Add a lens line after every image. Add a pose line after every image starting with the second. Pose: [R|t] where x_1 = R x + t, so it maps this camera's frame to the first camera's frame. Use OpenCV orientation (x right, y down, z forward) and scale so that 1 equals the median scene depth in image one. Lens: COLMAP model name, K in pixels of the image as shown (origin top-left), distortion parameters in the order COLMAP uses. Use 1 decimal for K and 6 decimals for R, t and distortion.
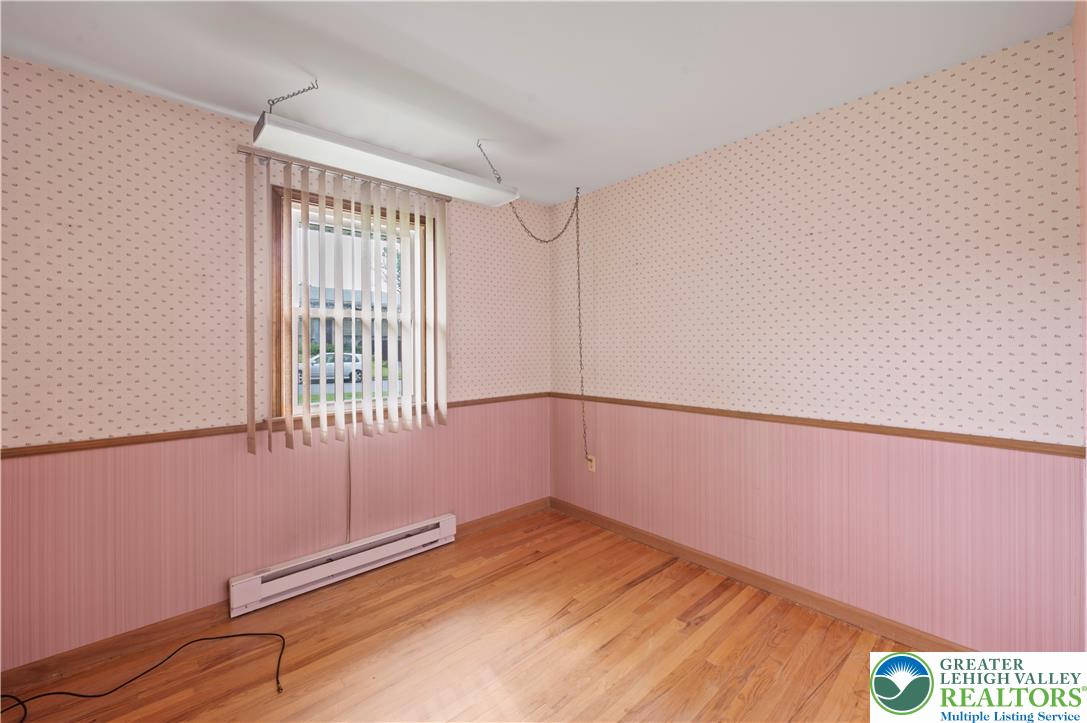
lens RADIAL K [[434.4, 0, 546.4], [0, 434.4, 358.1], [0, 0, 1]] dist [-0.007033, -0.000189]
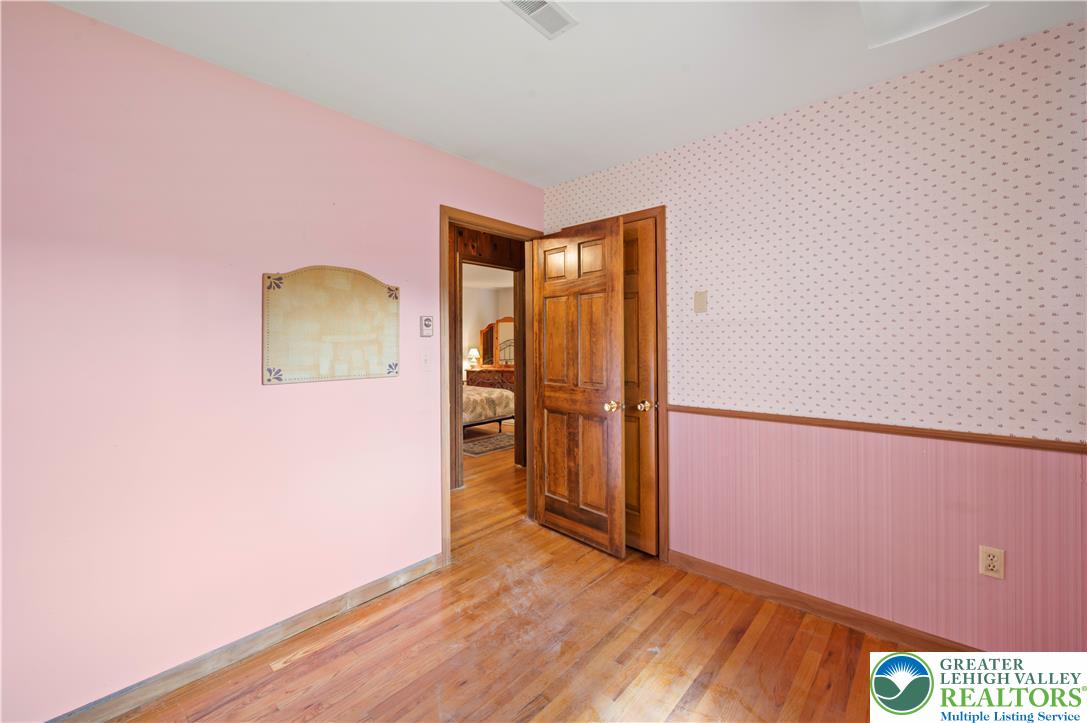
lens RADIAL K [[434.4, 0, 539.1], [0, 434.4, 353.1], [0, 0, 1]] dist [-0.007033, -0.000189]
pose [[0.996626, -0.005556, 0.081895, -0.092525], [0.006265, 0.999945, -0.008402, -0.001717], [-0.081843, 0.008886, 0.996606, 0.097354]]
